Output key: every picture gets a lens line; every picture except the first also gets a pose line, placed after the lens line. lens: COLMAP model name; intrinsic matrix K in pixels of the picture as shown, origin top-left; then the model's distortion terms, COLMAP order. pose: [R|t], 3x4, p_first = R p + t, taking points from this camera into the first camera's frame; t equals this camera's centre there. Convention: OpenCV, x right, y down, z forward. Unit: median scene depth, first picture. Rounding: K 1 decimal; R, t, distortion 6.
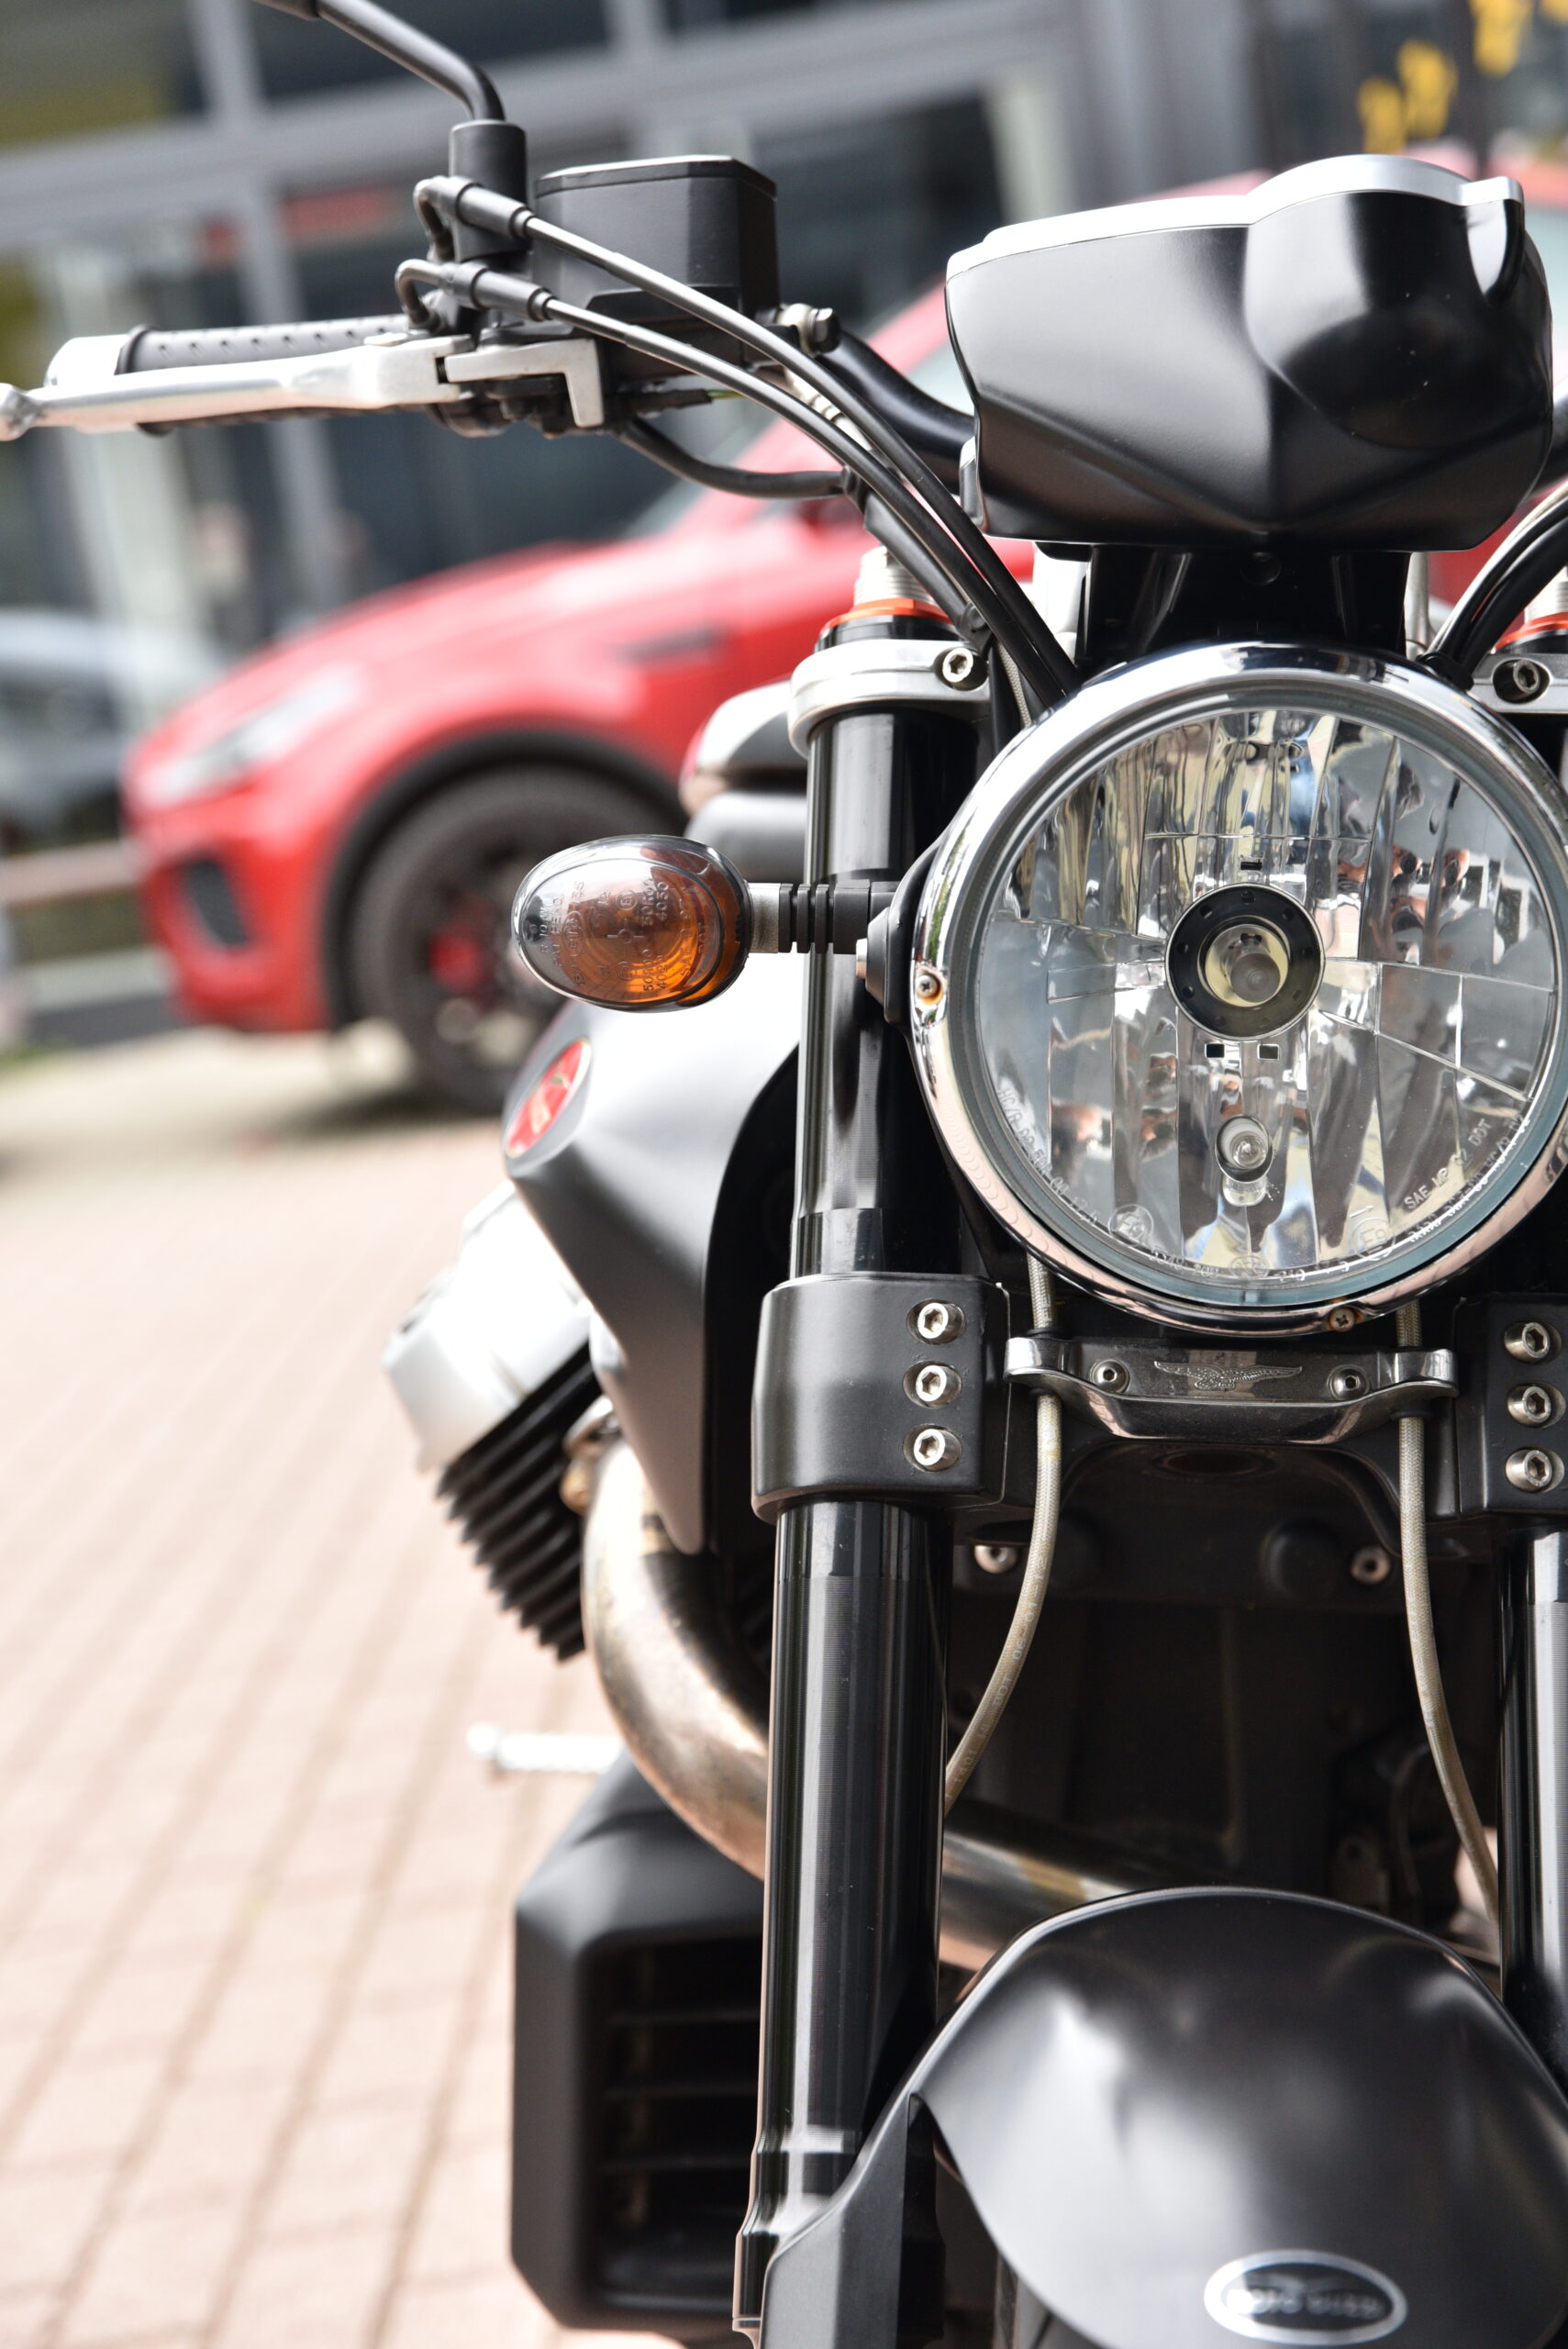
lens RADIAL K [[4292.7, 0, 781.5], [0, 4292.7, 1173.8], [0, 0, 1]] dist [0.239037, 0.000000]
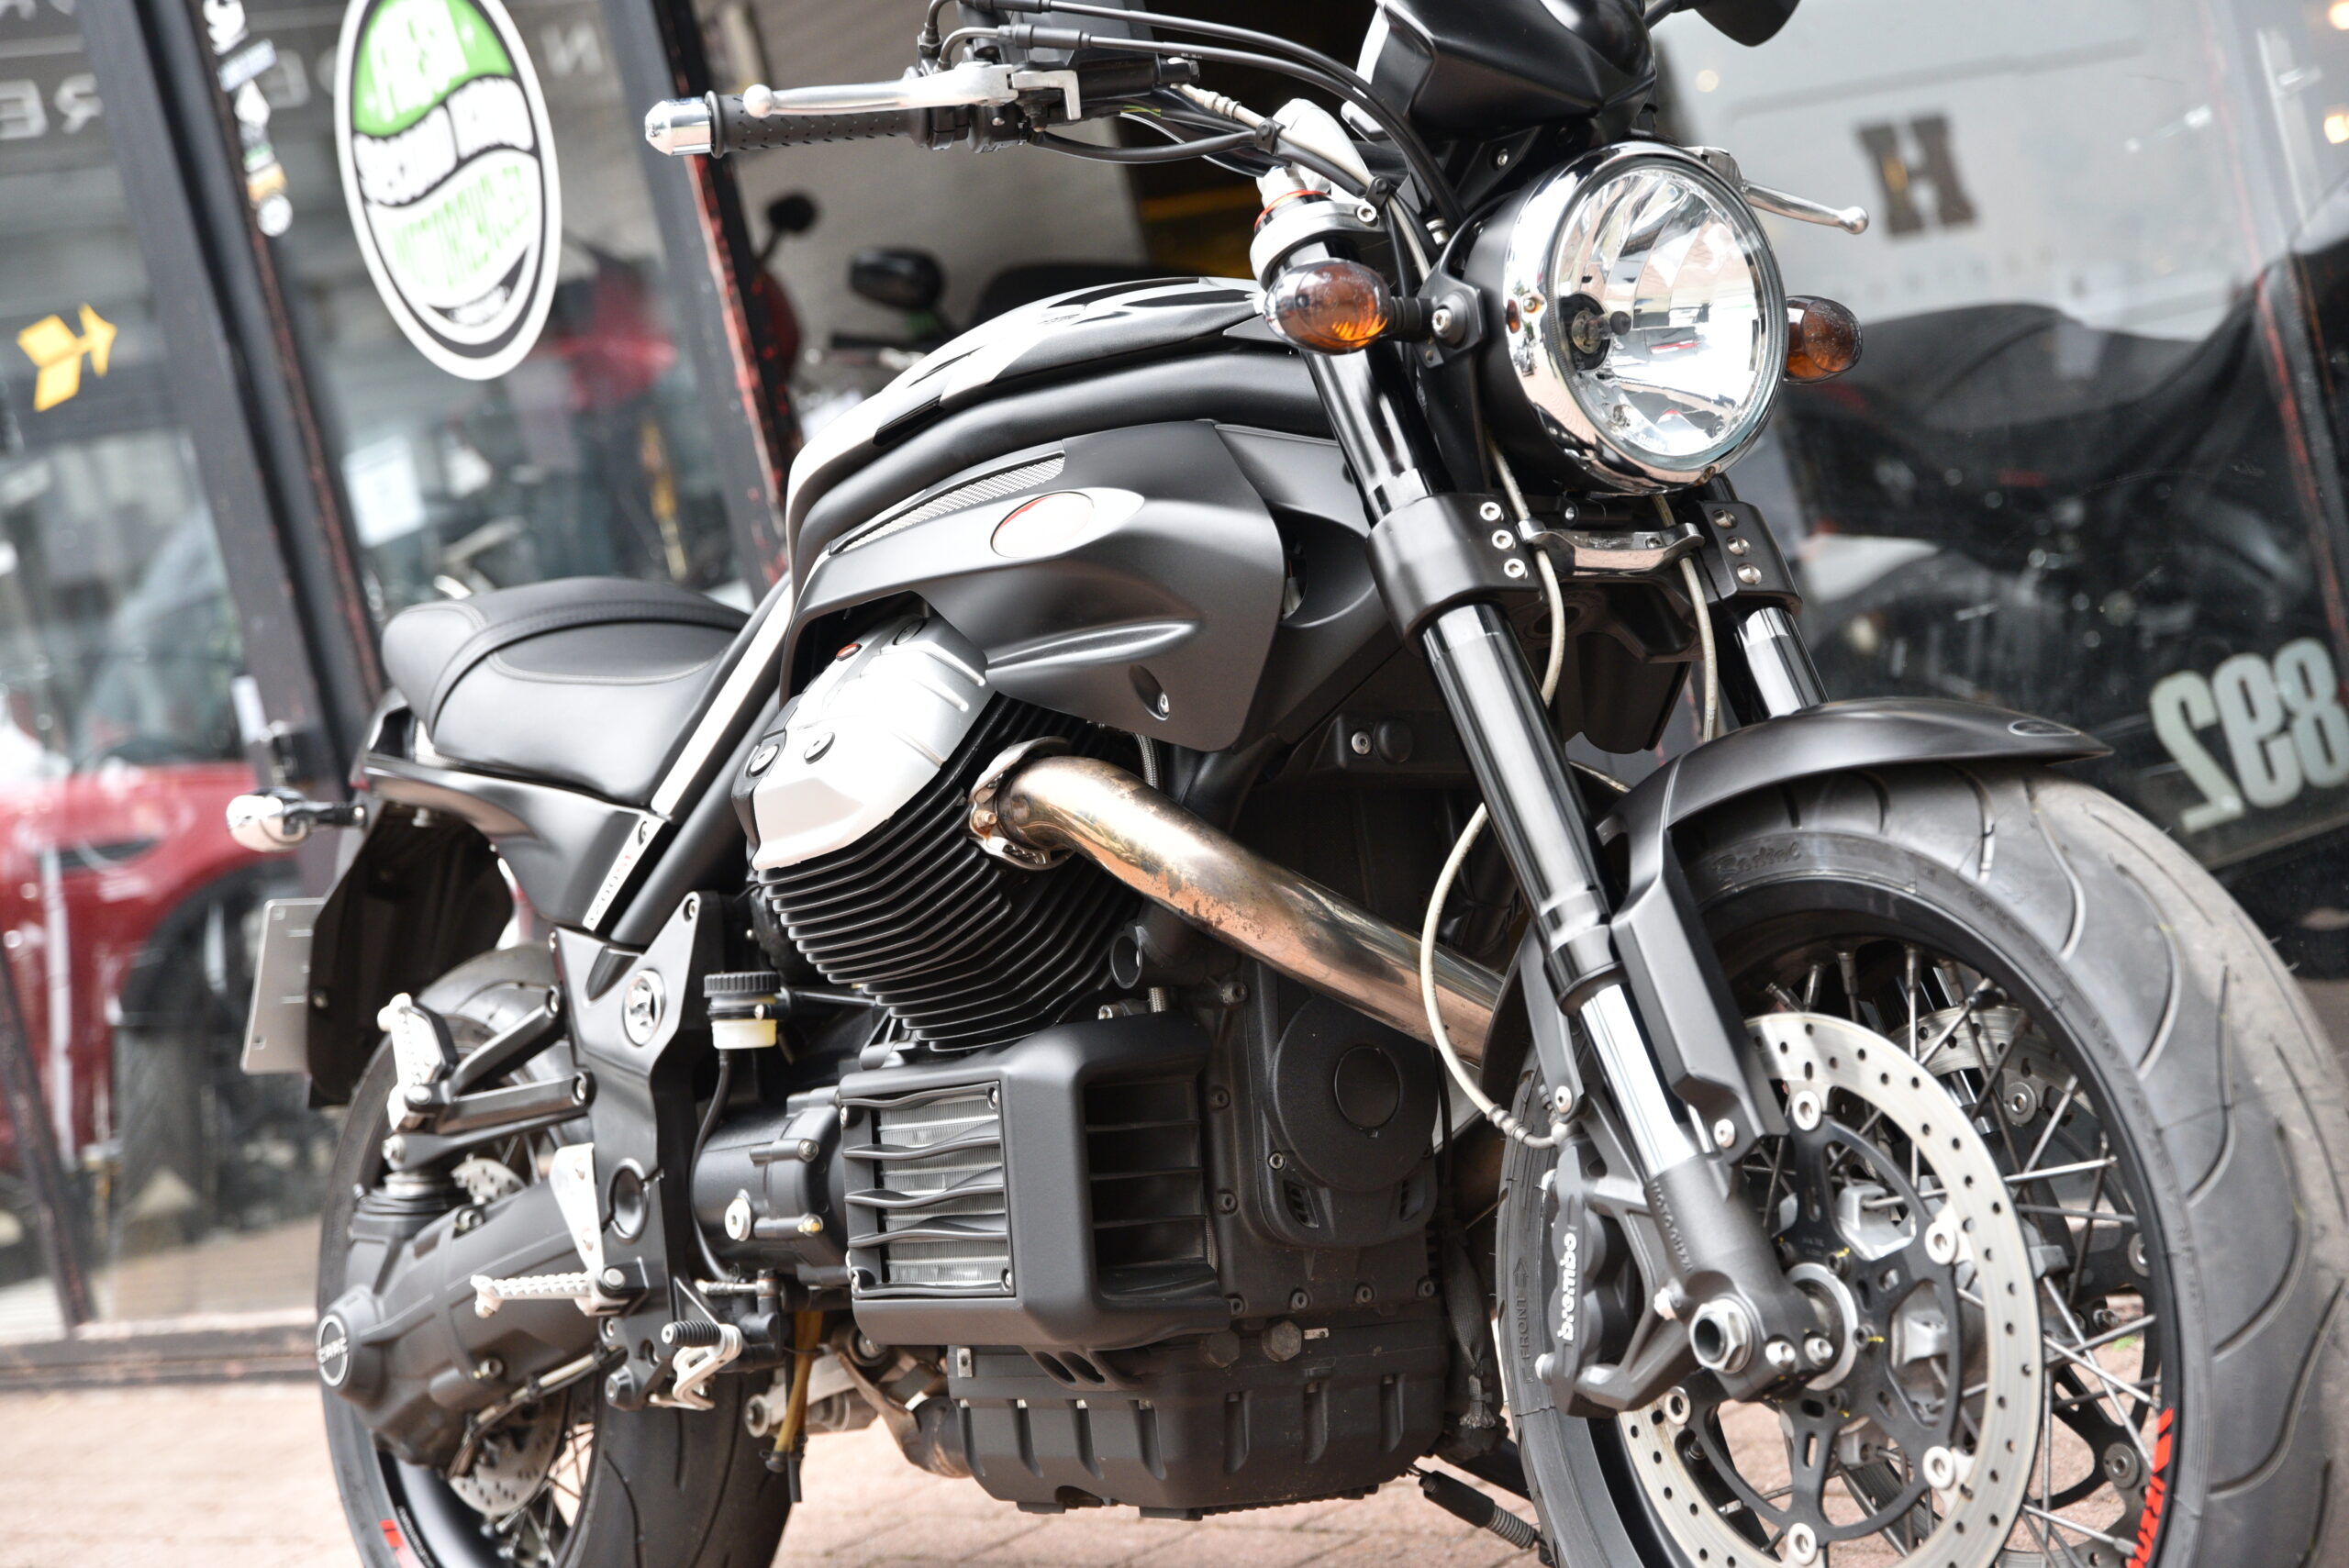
lens RADIAL K [[4292.7, 0, 1180.9], [0, 4292.7, 783.2], [0, 0, 1]] dist [0.239037, 0.000000]
pose [[0.797029, -0.034824, 0.602936, -1.158285], [0.183765, 0.964983, -0.187187, 0.455180], [-0.575304, 0.259992, 0.775519, -0.336030]]
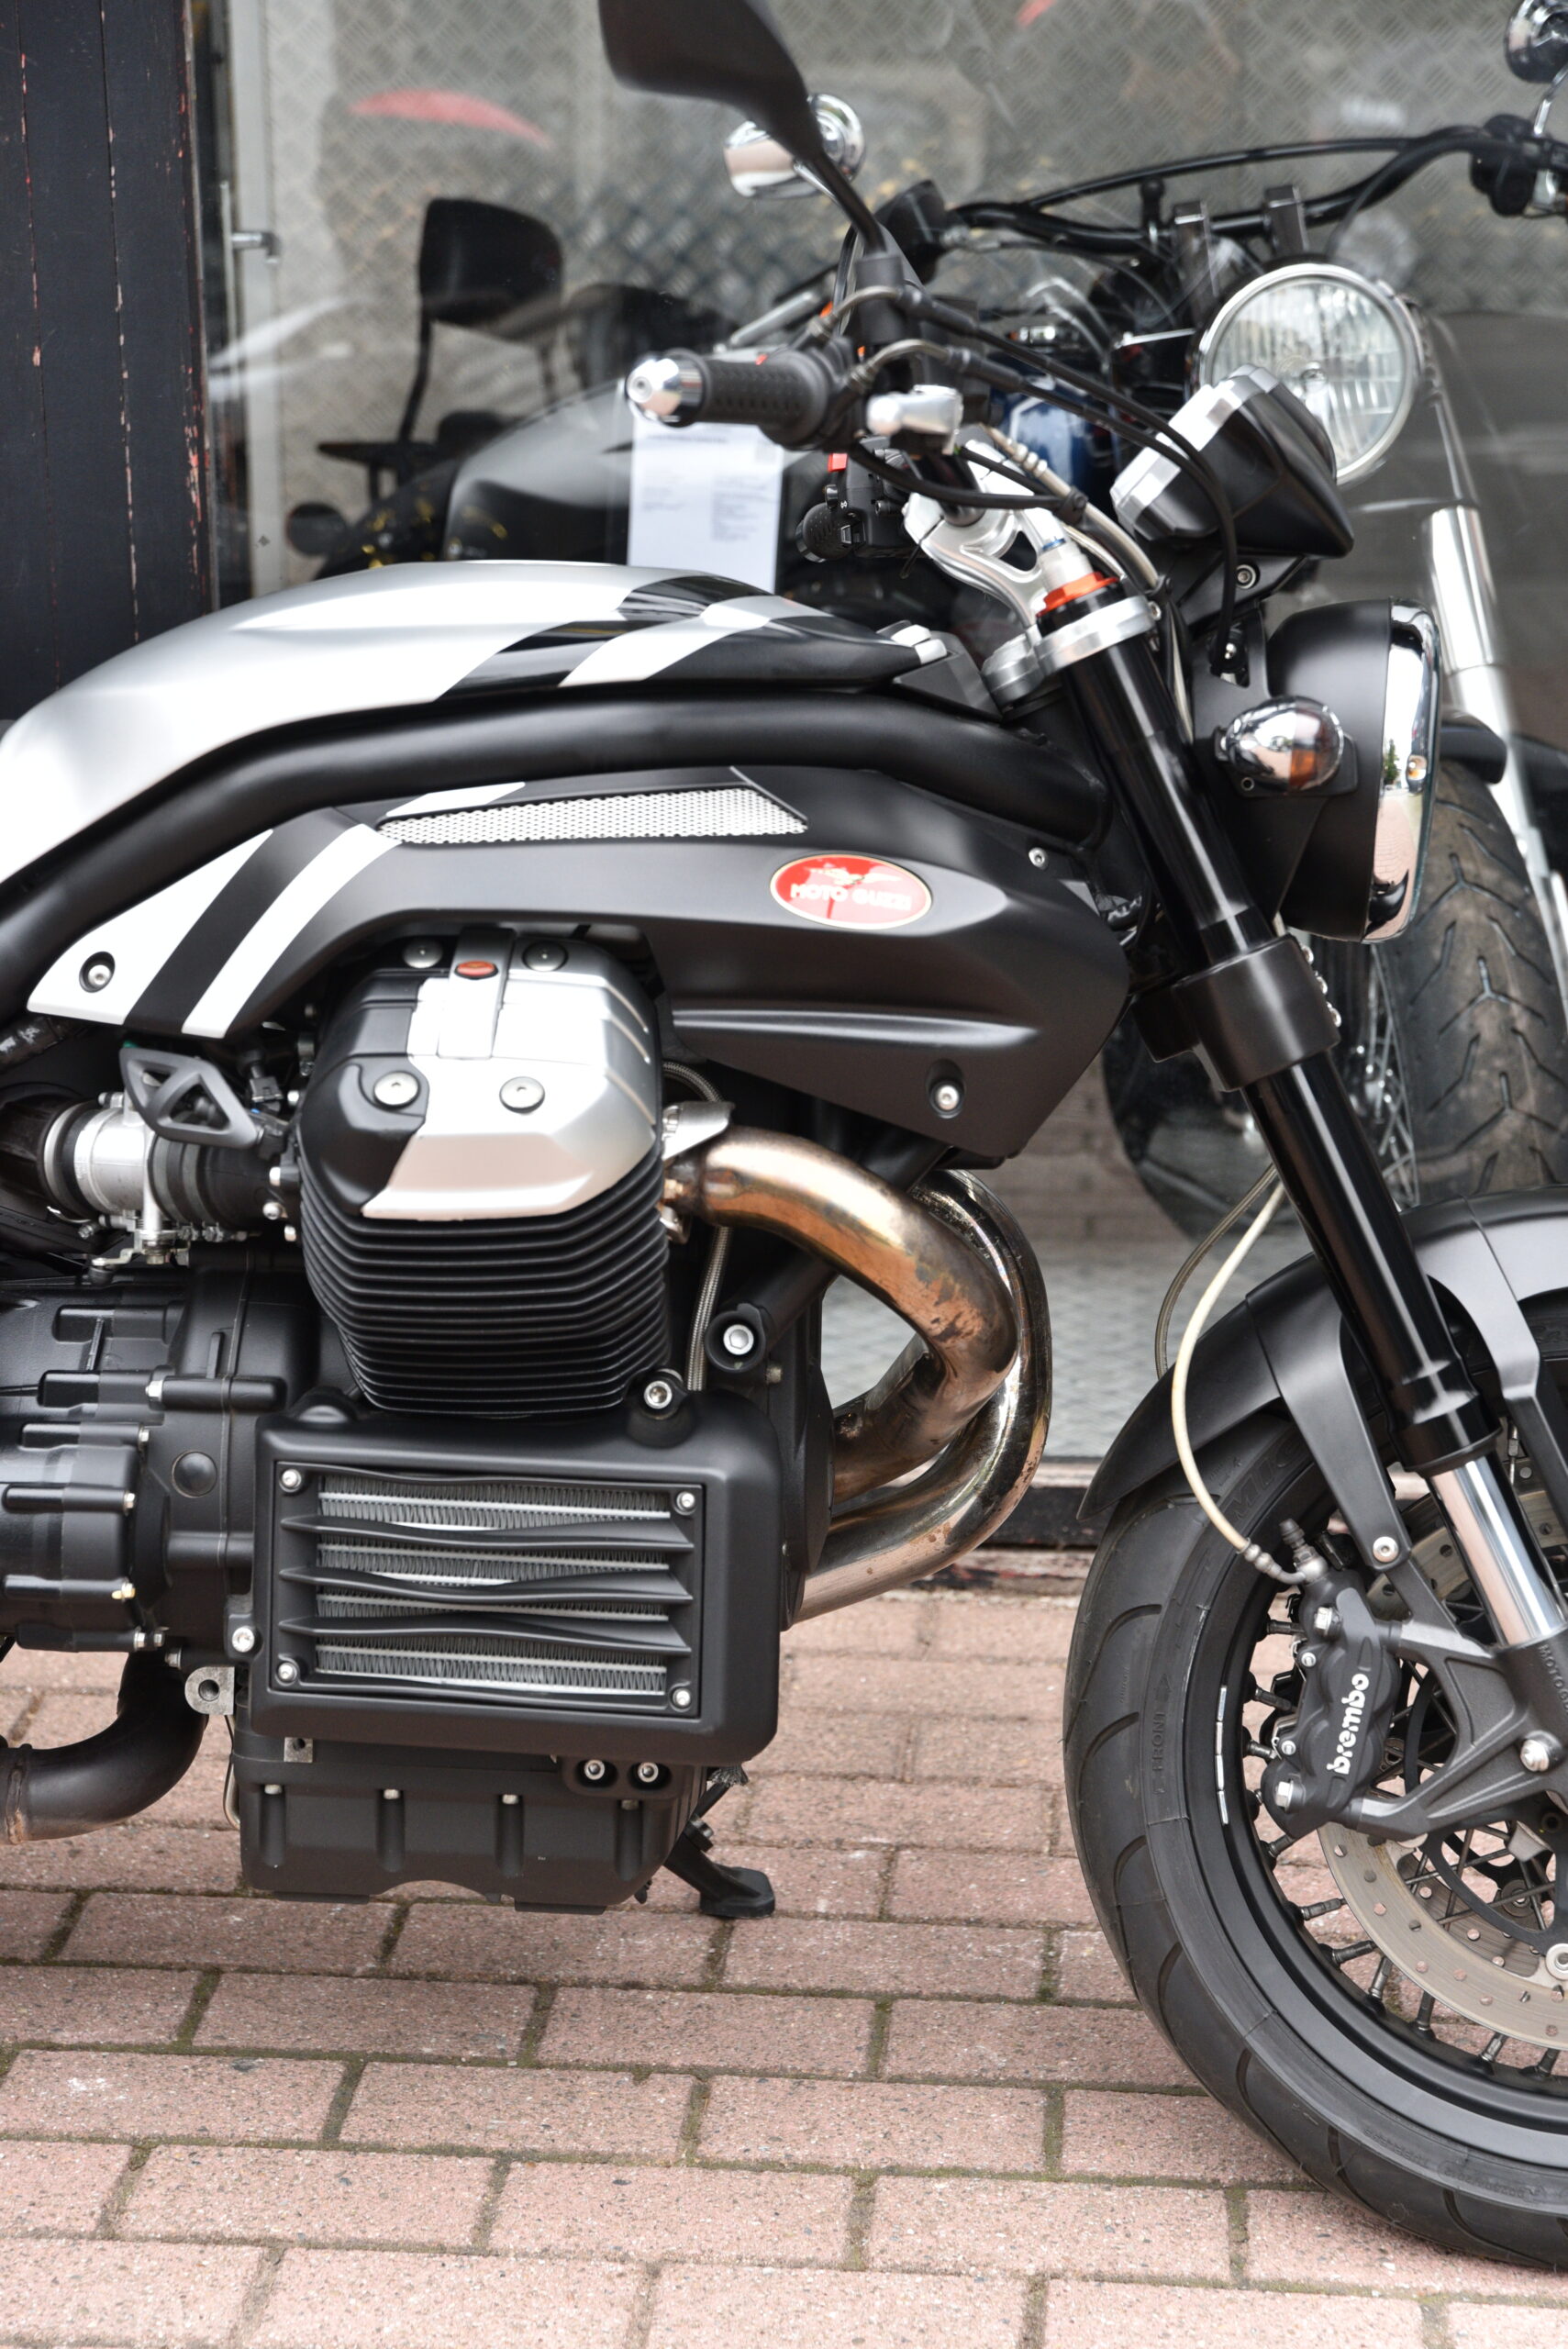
lens RADIAL K [[4292.7, 0, 777.8], [0, 4292.7, 1174.6], [0, 0, 1]] dist [0.239037, 0.000000]
pose [[0.066717, -0.094934, 0.993245, -1.774255], [0.124607, 0.988463, 0.086107, -0.048170], [-0.989961, 0.118021, 0.077777, 1.014398]]
